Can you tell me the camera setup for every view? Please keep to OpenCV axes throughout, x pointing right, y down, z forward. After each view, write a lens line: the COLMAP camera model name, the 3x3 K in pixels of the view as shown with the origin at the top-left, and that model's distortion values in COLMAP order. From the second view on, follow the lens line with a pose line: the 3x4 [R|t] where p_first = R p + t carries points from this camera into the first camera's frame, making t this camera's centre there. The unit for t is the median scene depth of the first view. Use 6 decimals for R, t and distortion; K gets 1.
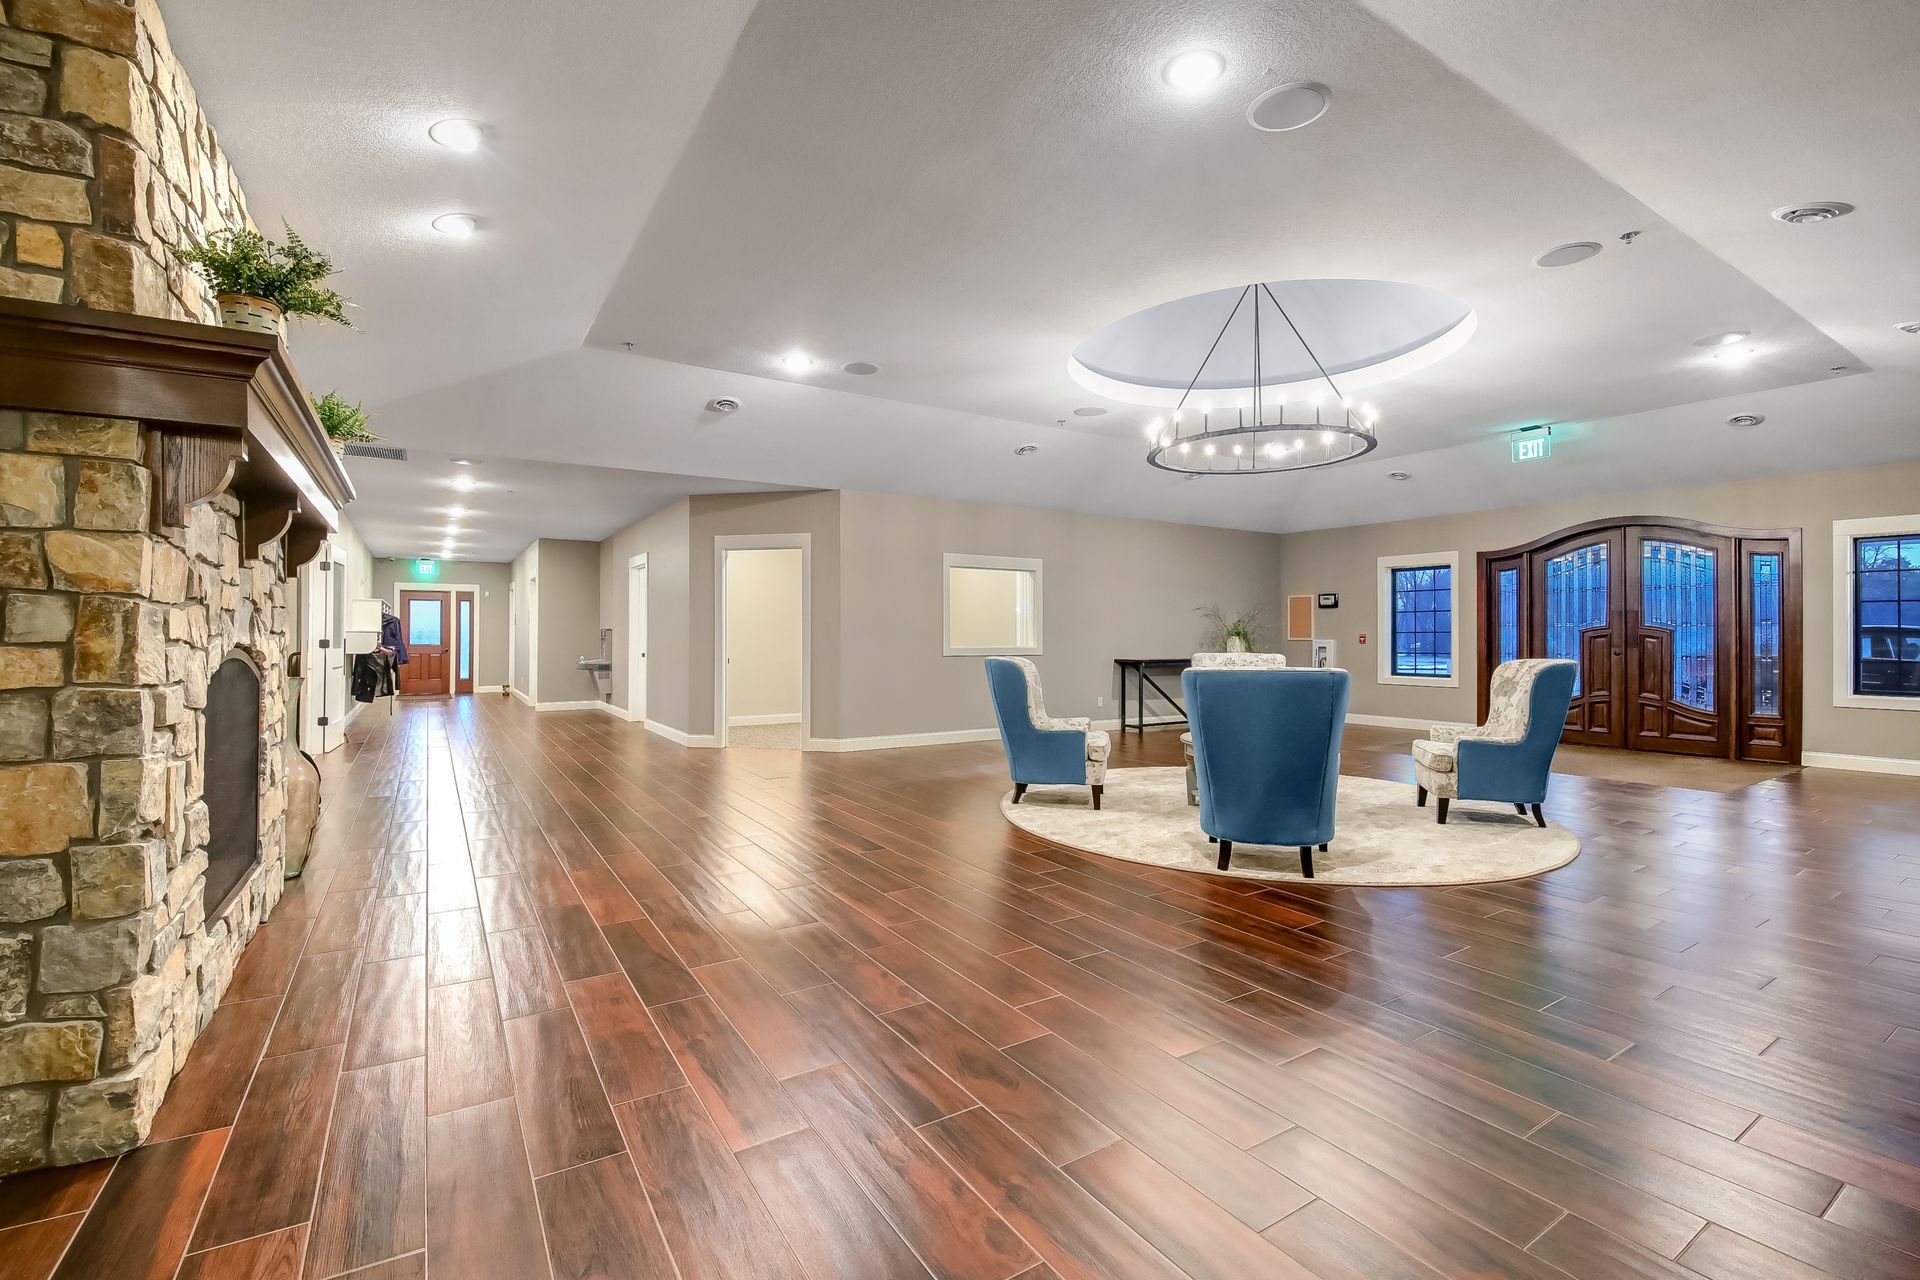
lens RADIAL K [[847.9, 0, 963.1], [0, 847.9, 632.6], [0, 0, 1]] dist [-0.009173, -0.001663]
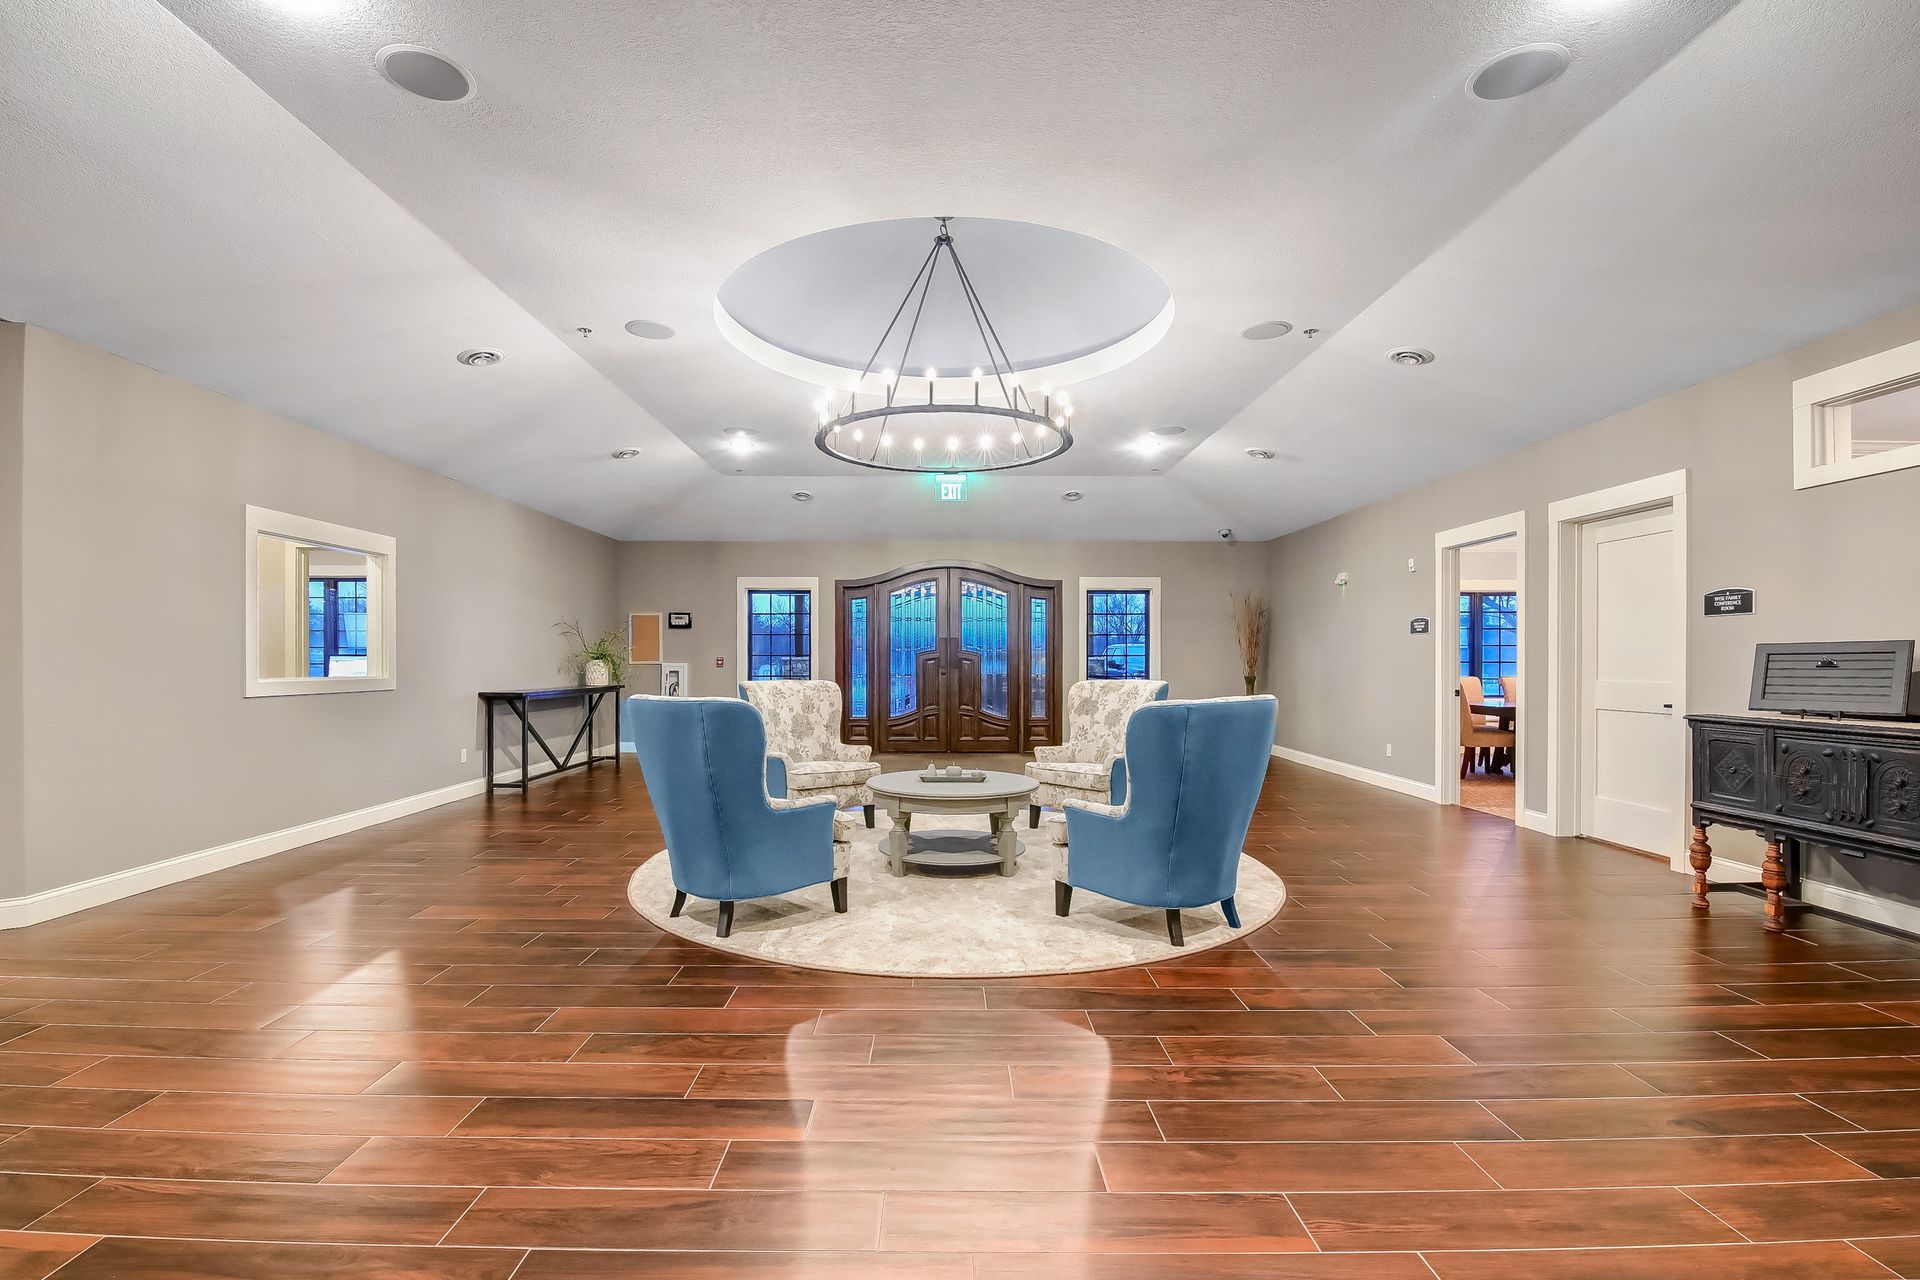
lens RADIAL K [[847.9, 0, 957.0], [0, 847.9, 654.7], [0, 0, 1]] dist [-0.009173, -0.001663]
pose [[0.542311, 0.002964, 0.840172, -0.220768], [-0.002268, 0.999995, -0.002064, 0.000629], [-0.840174, -0.000786, 0.542316, 0.327576]]
